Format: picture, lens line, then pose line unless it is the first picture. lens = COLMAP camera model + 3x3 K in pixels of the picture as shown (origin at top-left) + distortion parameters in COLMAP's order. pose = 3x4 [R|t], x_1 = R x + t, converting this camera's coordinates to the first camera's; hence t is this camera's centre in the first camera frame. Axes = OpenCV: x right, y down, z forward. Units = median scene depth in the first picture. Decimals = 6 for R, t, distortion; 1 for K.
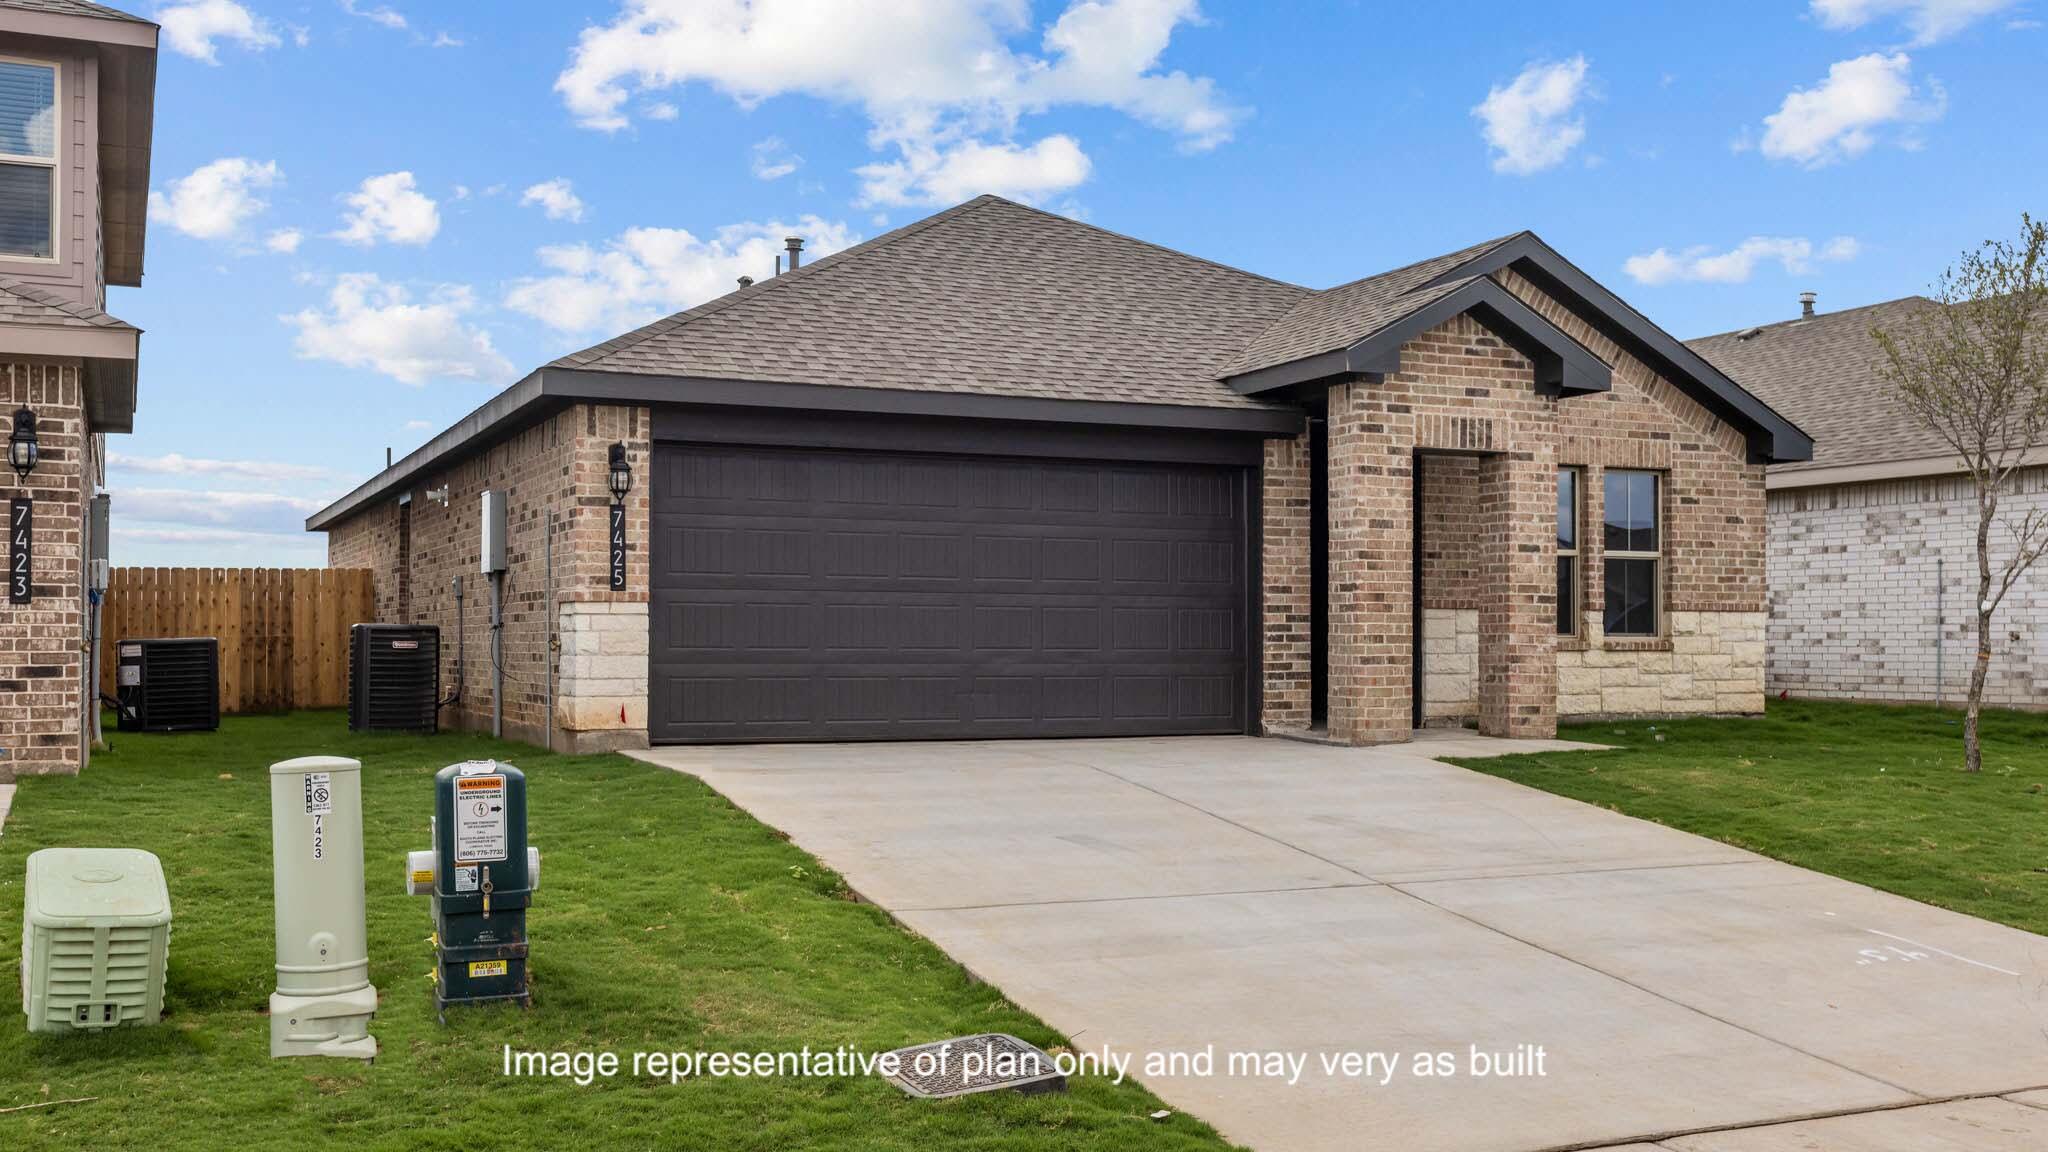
lens RADIAL K [[2002.4, 0, 1036.3], [0, 2002.4, 579.8], [0, 0, 1]] dist [-0.020805, 0.000000]
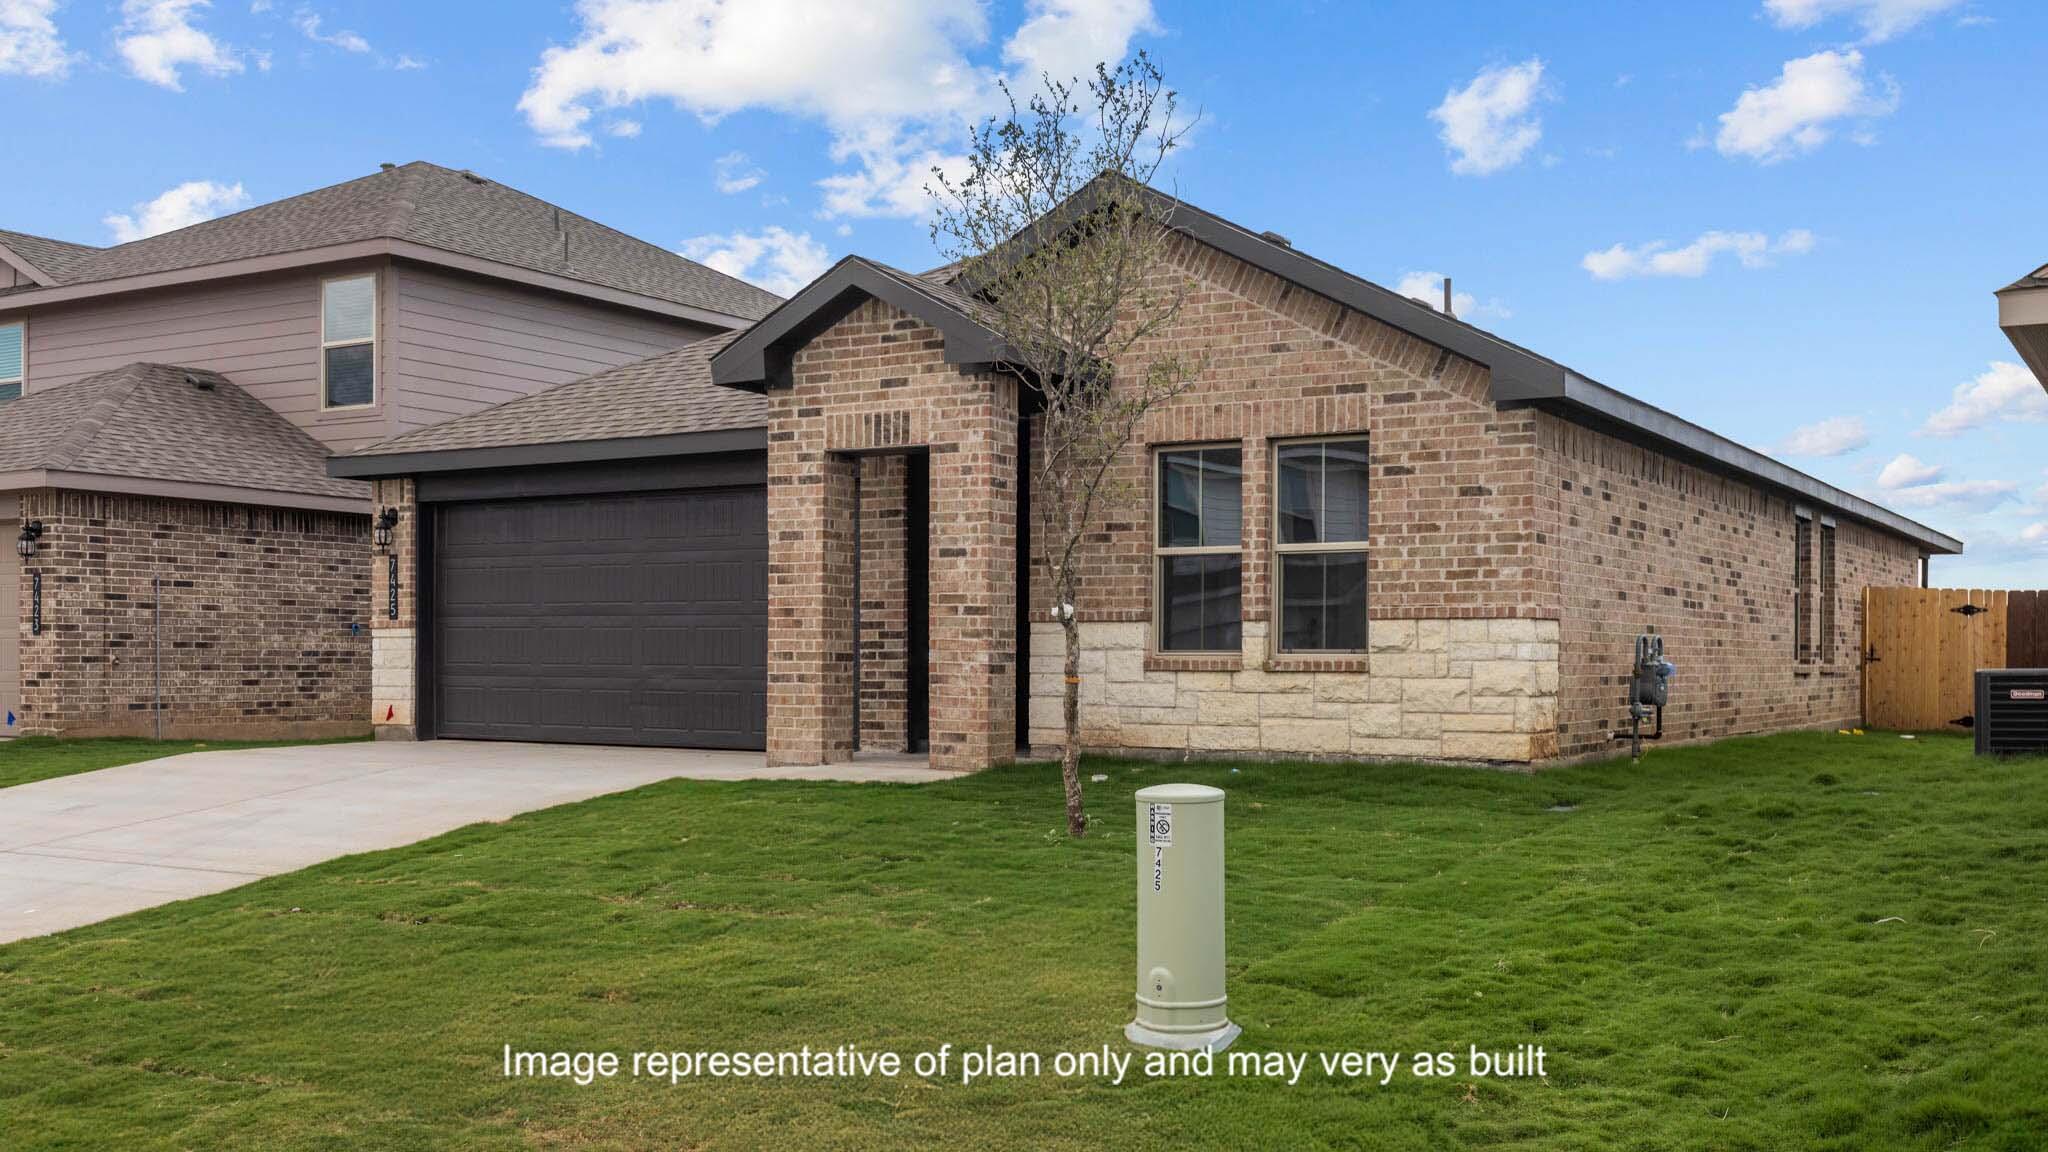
lens RADIAL K [[2002.4, 0, 1035.7], [0, 2002.4, 583.1], [0, 0, 1]] dist [-0.020805, 0.000000]
pose [[0.563614, -0.031097, -0.825453, 0.961071], [0.022709, 0.999497, -0.022148, 0.017398], [0.825726, -0.006262, 0.564036, 0.522311]]
